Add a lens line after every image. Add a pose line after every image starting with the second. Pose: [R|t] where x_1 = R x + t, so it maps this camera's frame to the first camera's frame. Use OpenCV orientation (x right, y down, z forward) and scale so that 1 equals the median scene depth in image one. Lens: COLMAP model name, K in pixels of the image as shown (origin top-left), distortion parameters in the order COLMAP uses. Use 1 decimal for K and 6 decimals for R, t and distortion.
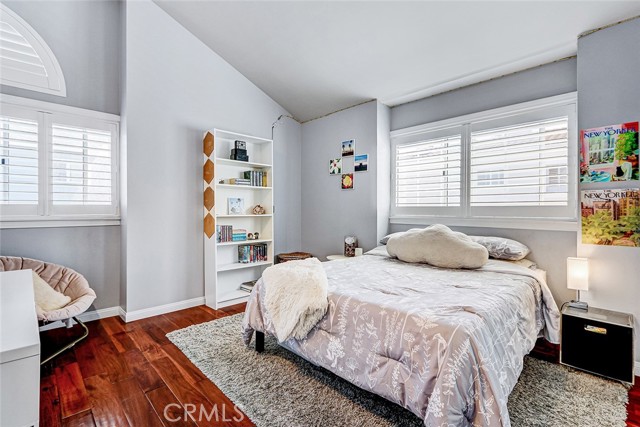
lens RADIAL K [[292.6, 0, 320.5], [0, 292.6, 211.6], [0, 0, 1]] dist [-0.000311, -0.002185]
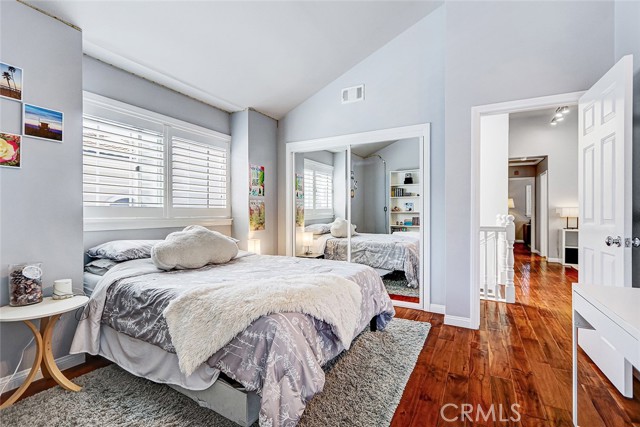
lens RADIAL K [[292.6, 0, 317.3], [0, 292.6, 212.5], [0, 0, 1]] dist [-0.000311, -0.002185]
pose [[-0.290660, -0.007098, 0.956800, -0.612712], [-0.000676, 0.999974, 0.007213, -0.008246], [-0.956826, 0.001450, -0.290657, 0.803405]]
